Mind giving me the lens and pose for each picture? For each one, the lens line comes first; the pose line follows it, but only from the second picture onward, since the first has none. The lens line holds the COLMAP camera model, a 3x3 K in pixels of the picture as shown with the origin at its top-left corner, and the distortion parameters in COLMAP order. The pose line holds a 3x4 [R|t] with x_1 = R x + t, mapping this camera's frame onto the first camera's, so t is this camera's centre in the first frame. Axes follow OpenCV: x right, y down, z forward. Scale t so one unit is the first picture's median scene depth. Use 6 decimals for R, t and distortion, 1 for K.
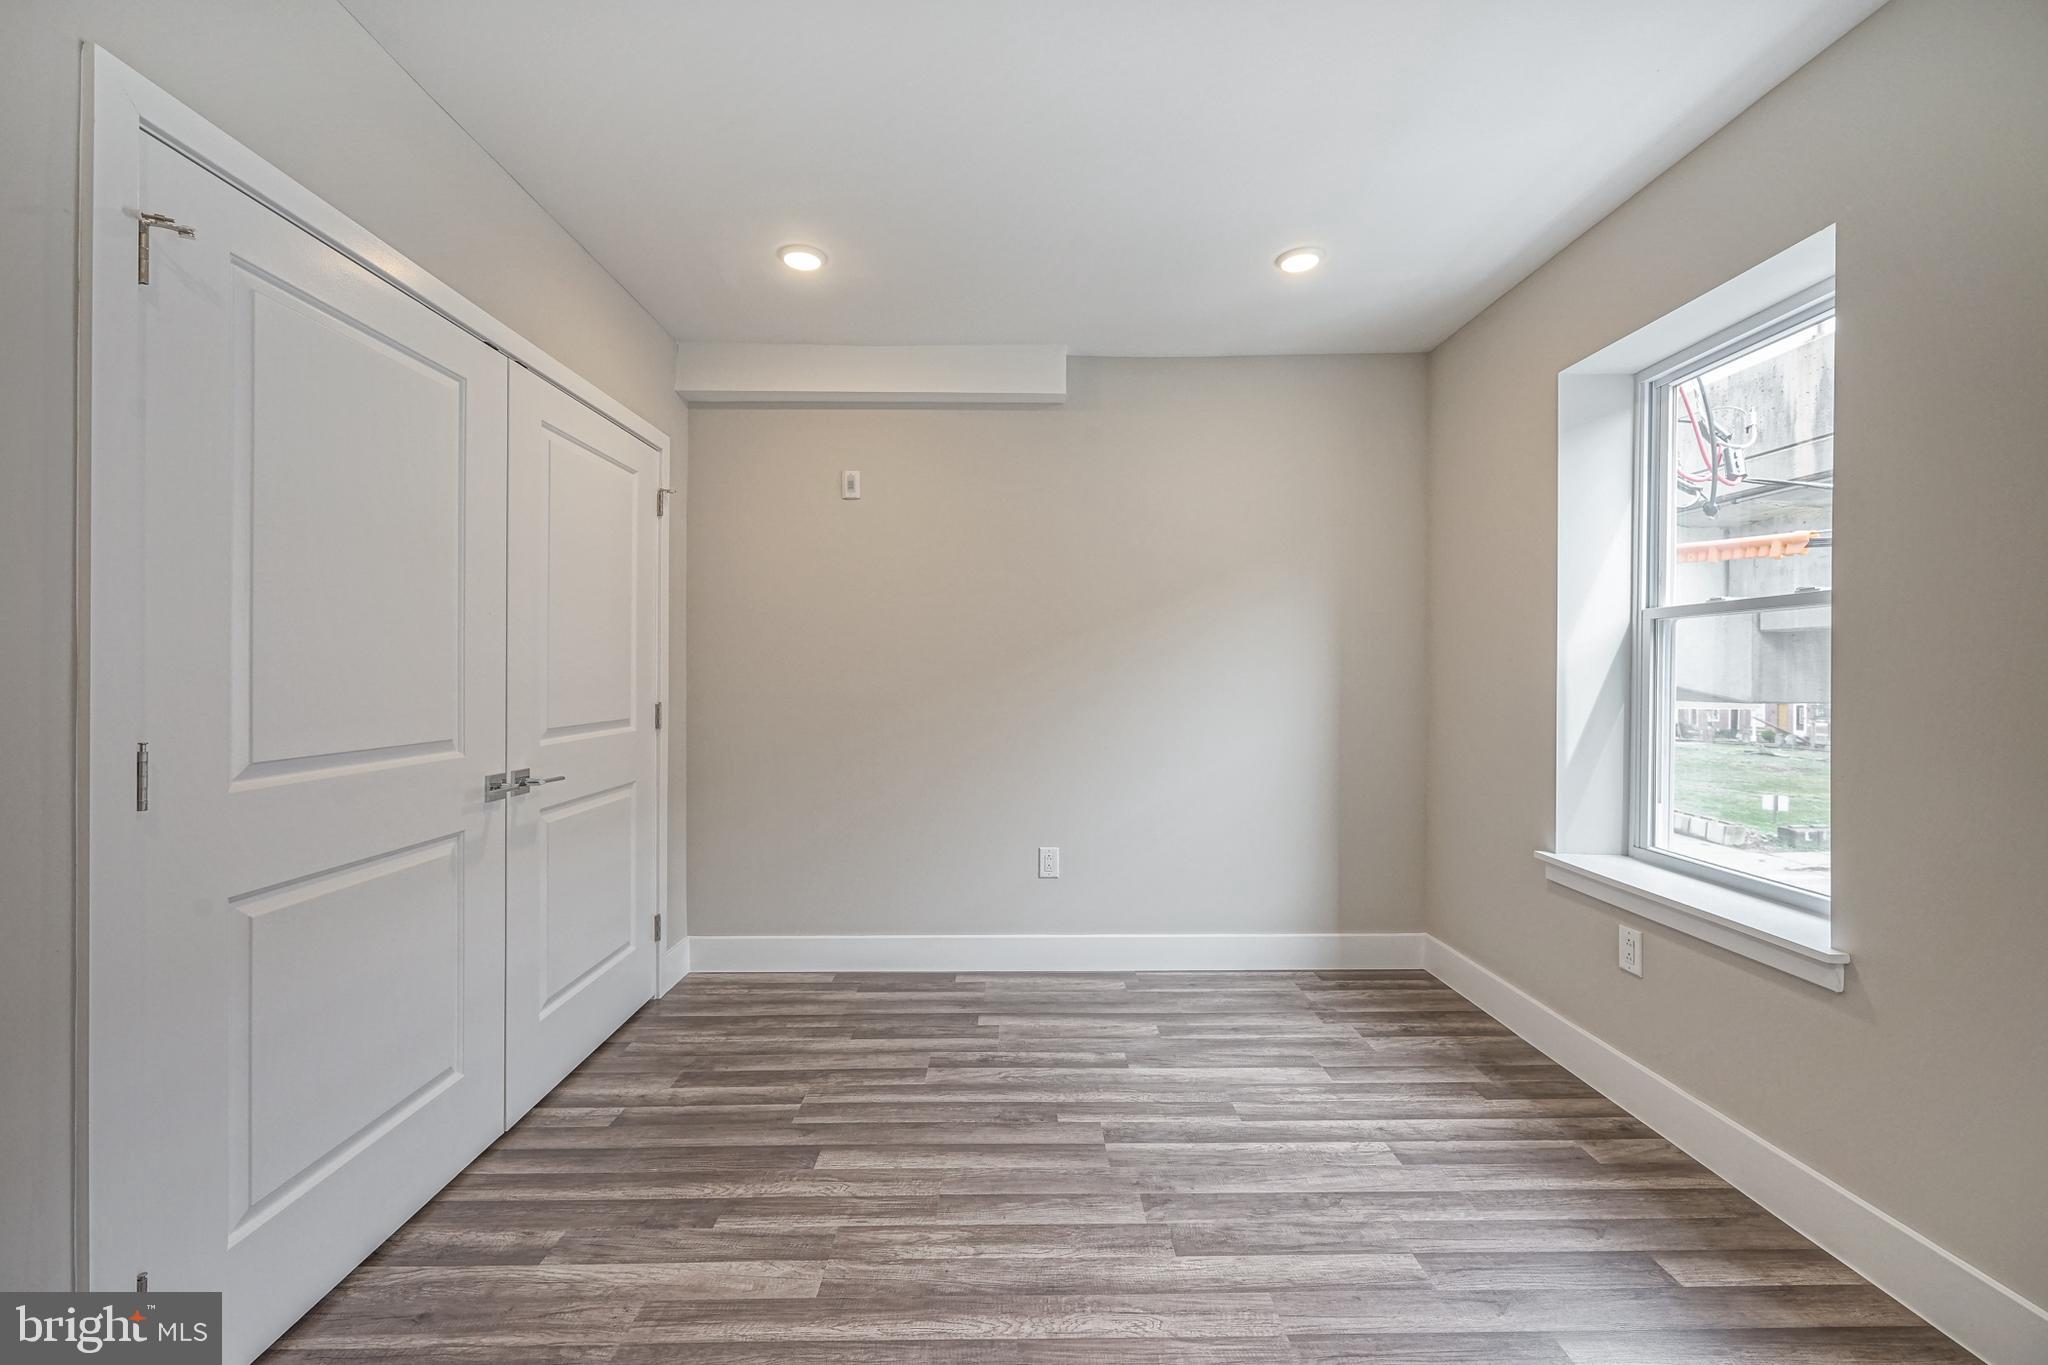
lens RADIAL K [[838.9, 0, 1017.3], [0, 838.9, 677.6], [0, 0, 1]] dist [-0.002610, 0.000819]
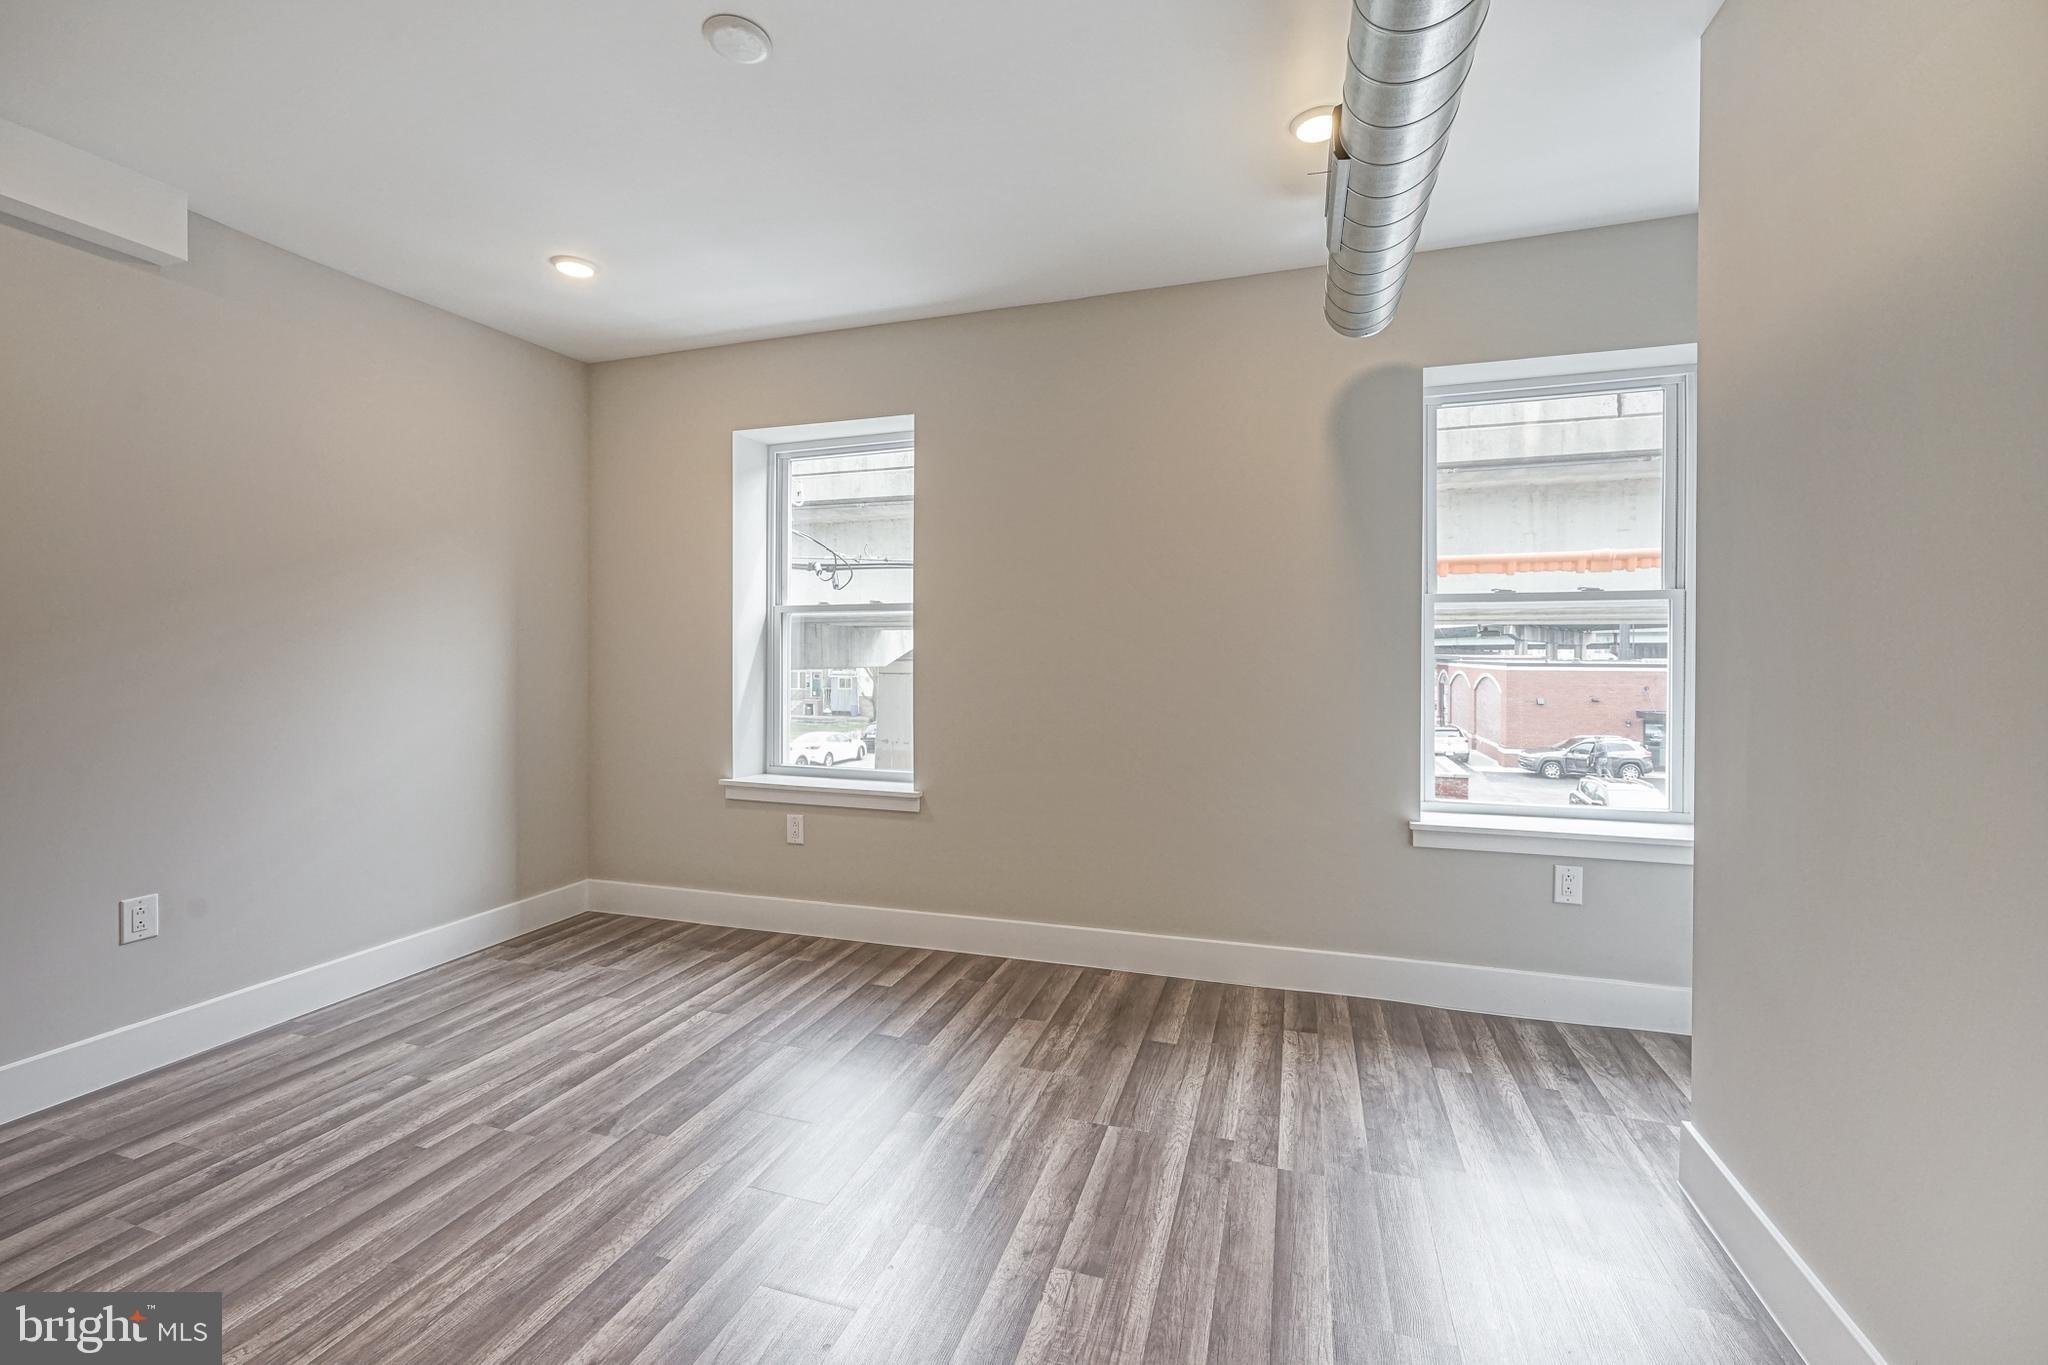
lens RADIAL K [[838.9, 0, 1071.3], [0, 838.9, 662.4], [0, 0, 1]] dist [-0.002610, 0.000819]
pose [[0.272283, -0.011559, 0.962148, -0.592114], [0.005110, 0.999931, 0.010567, 0.006676], [-0.962204, 0.002039, 0.272324, 0.093071]]
